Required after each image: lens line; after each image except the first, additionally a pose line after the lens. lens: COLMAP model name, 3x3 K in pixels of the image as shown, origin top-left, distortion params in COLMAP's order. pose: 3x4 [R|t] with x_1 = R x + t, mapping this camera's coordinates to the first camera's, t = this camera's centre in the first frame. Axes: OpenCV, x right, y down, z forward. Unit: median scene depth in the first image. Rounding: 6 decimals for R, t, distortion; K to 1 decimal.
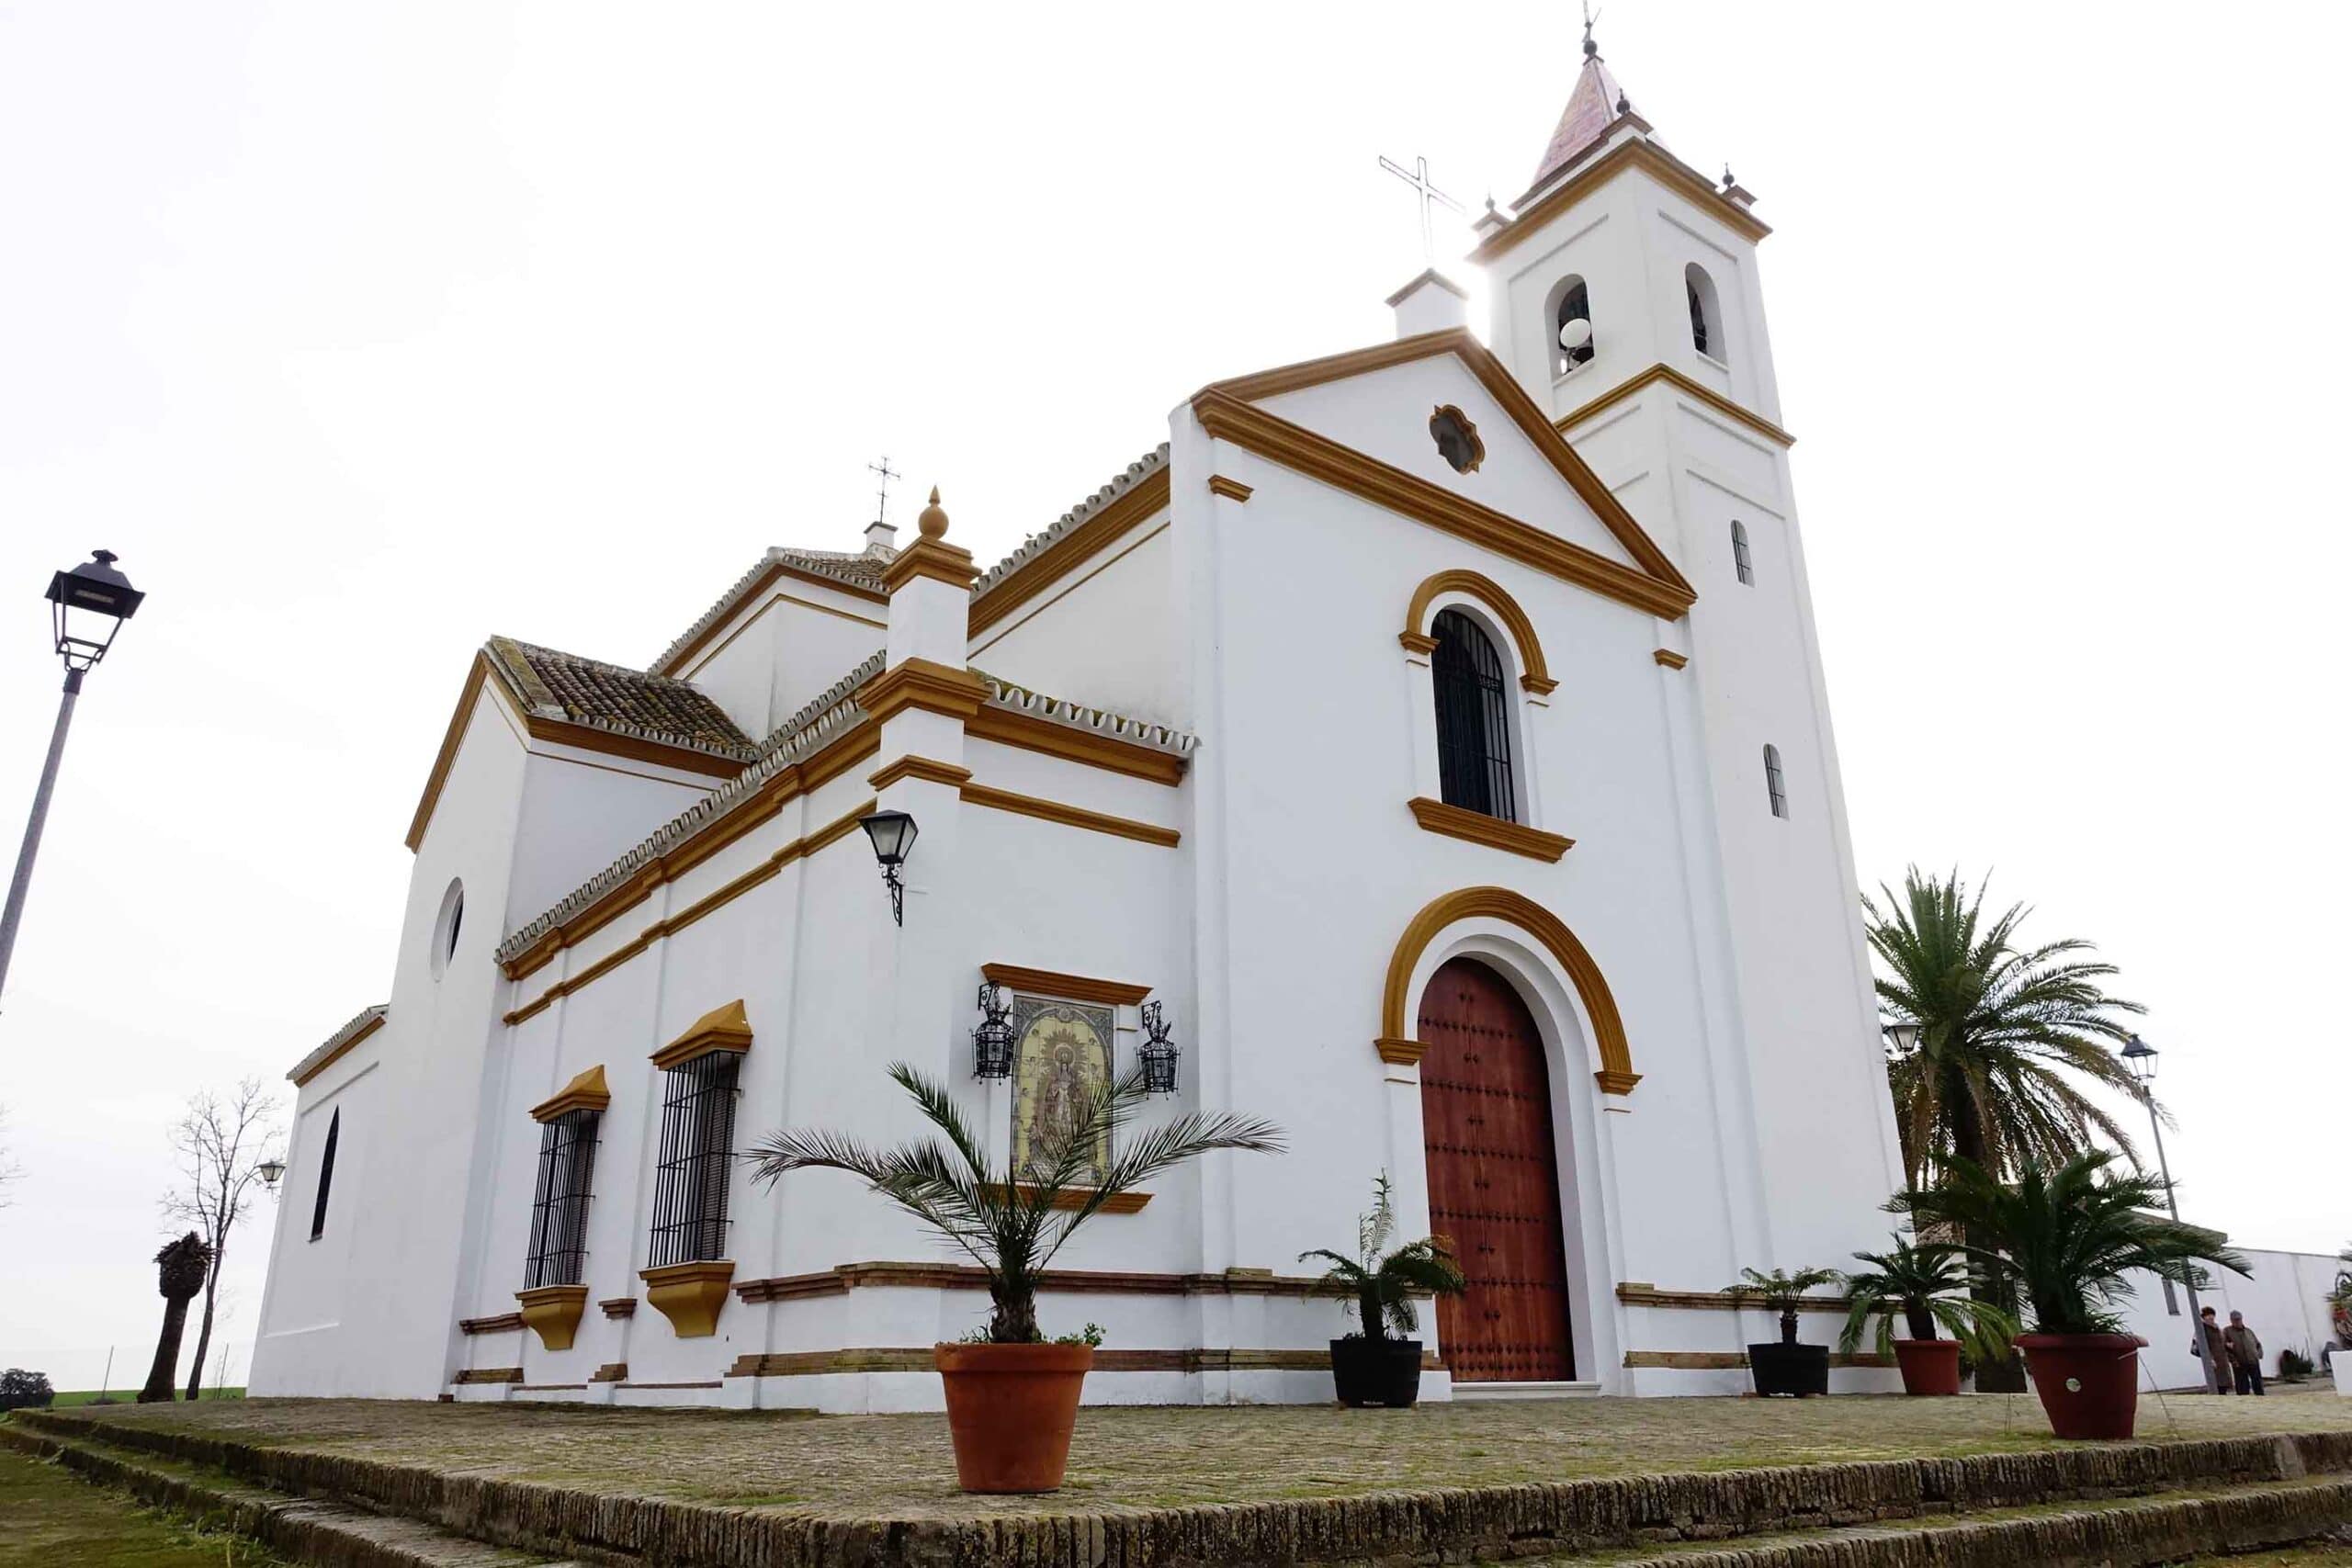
lens RADIAL K [[1603.3, 0, 1174.5], [0, 1603.3, 791.4], [0, 0, 1]] dist [-0.001122, -0.002136]
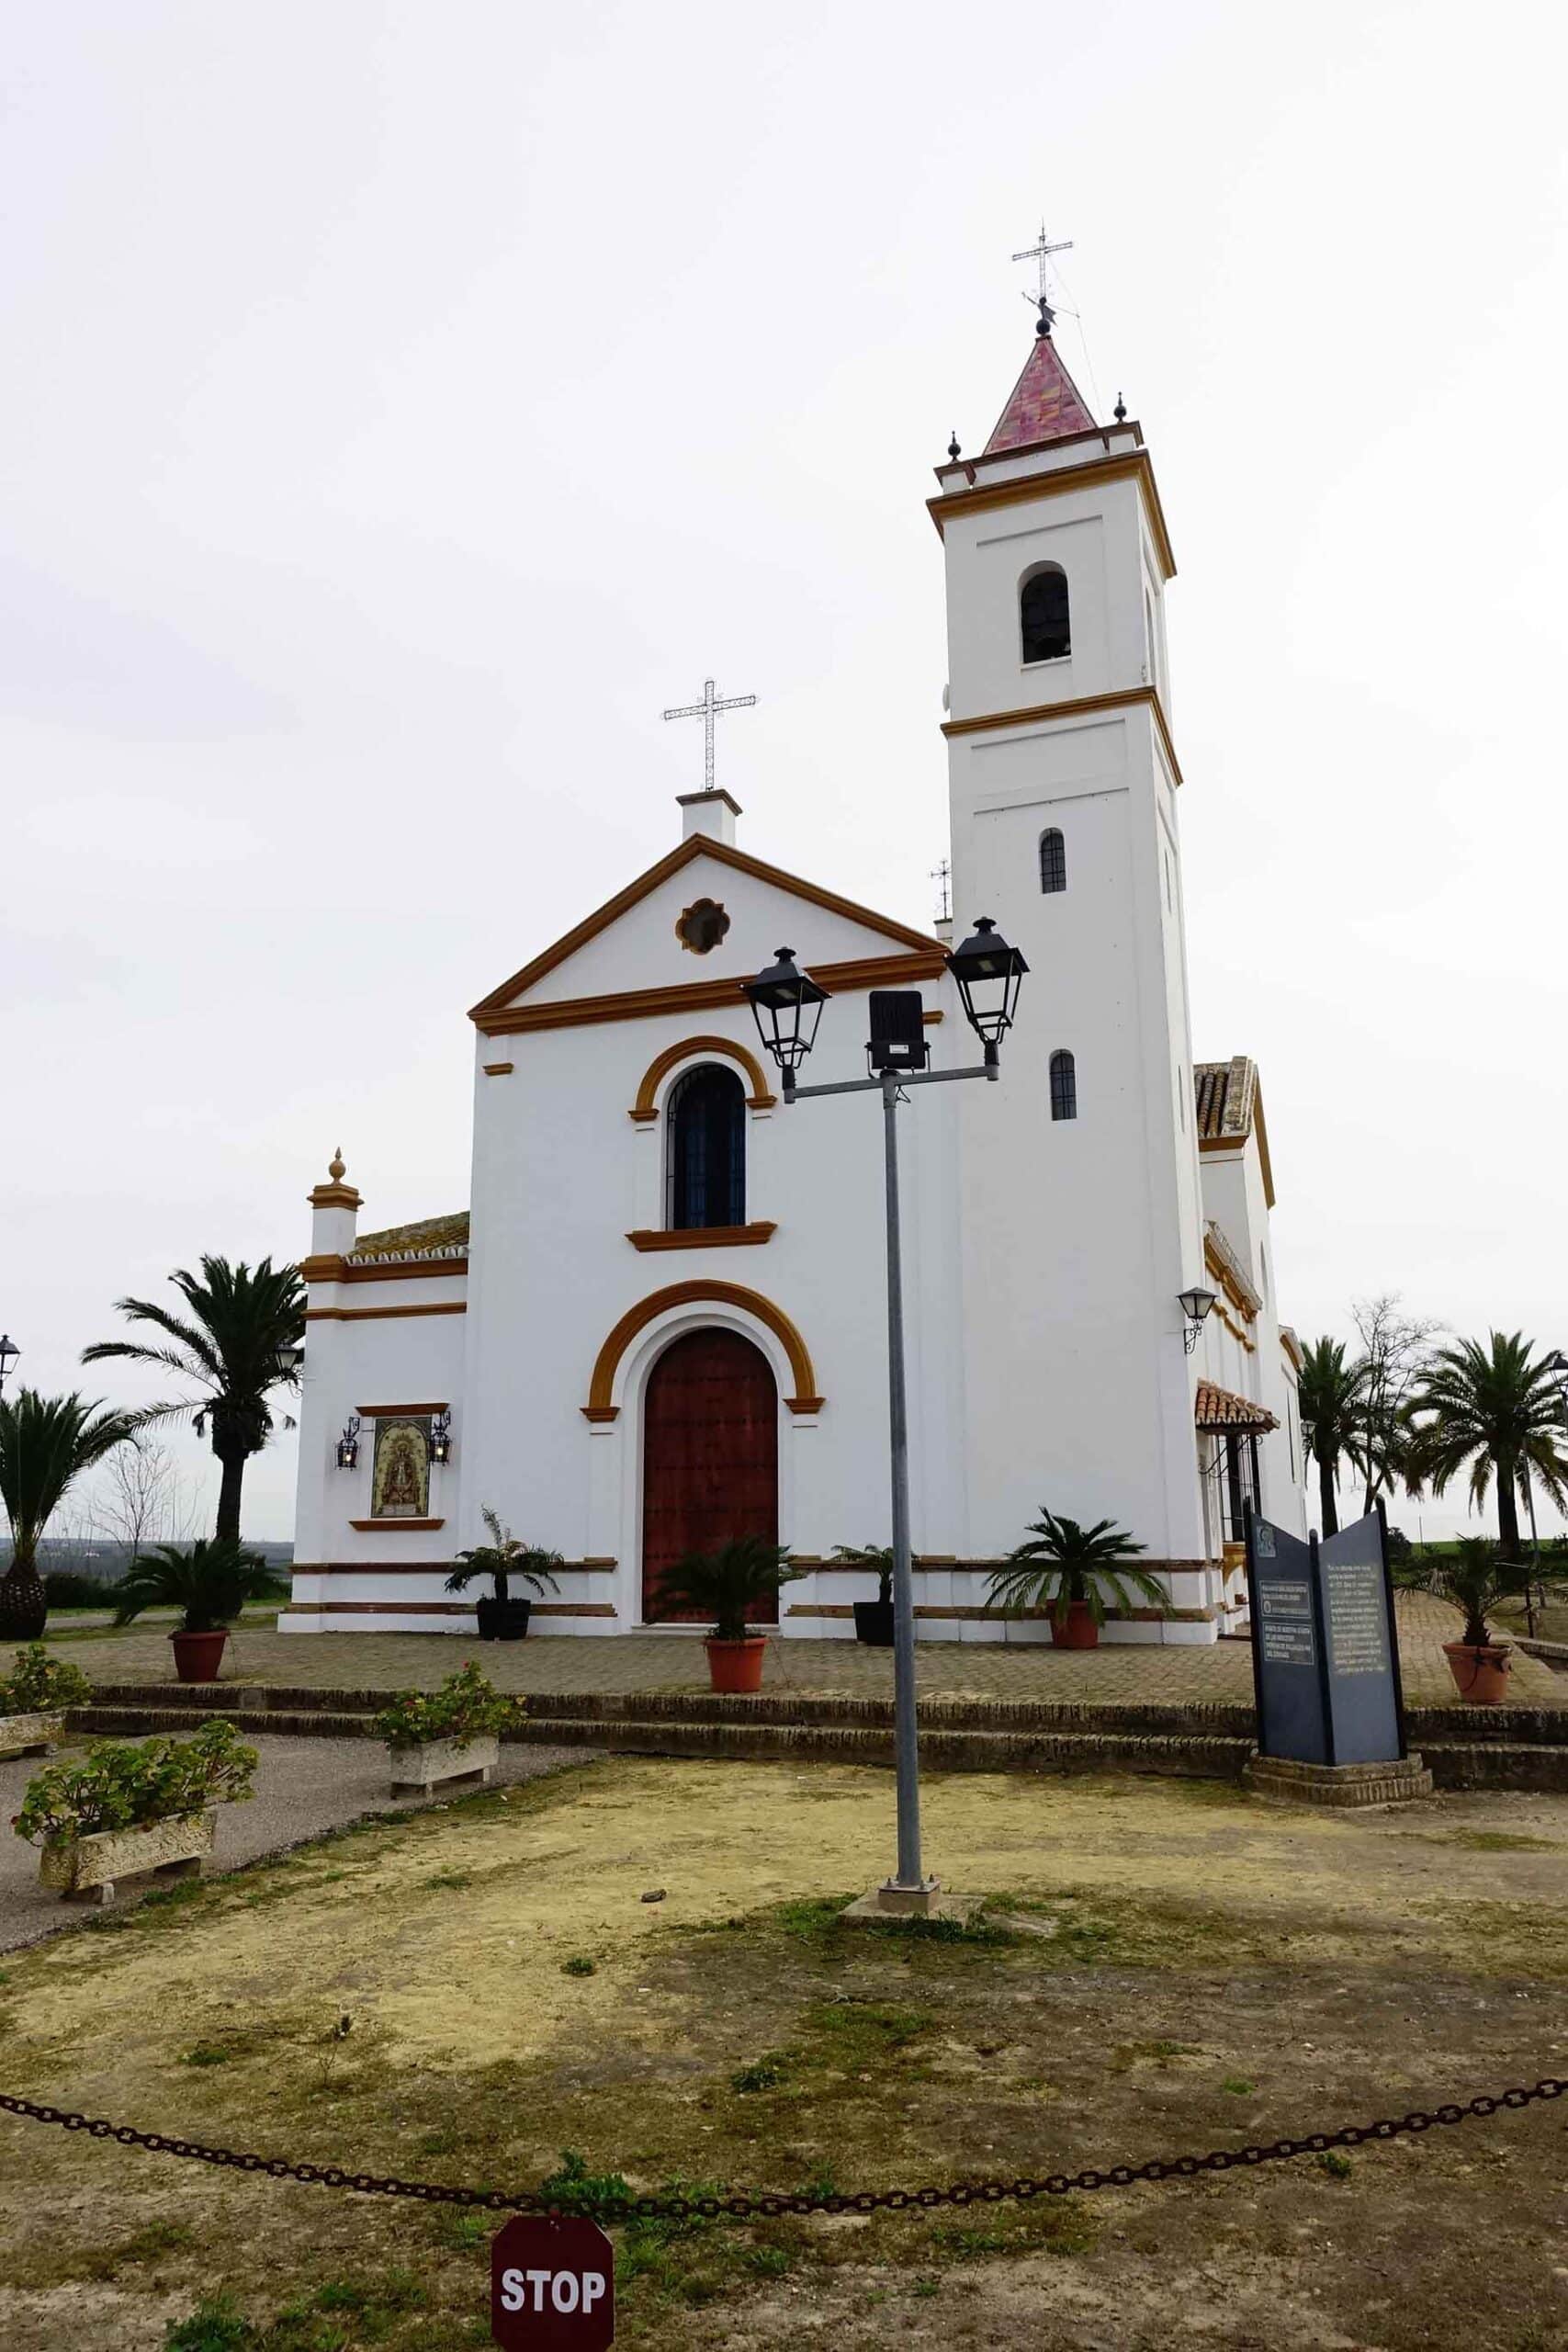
lens RADIAL K [[1603.3, 0, 776.9], [0, 1603.3, 1178.0], [0, 0, 1]] dist [-0.001122, -0.002136]
pose [[0.546167, -0.179439, -0.818232, 1.421003], [0.293819, 0.955766, -0.013477, 0.014495], [0.784456, -0.233052, 0.574730, 0.277718]]
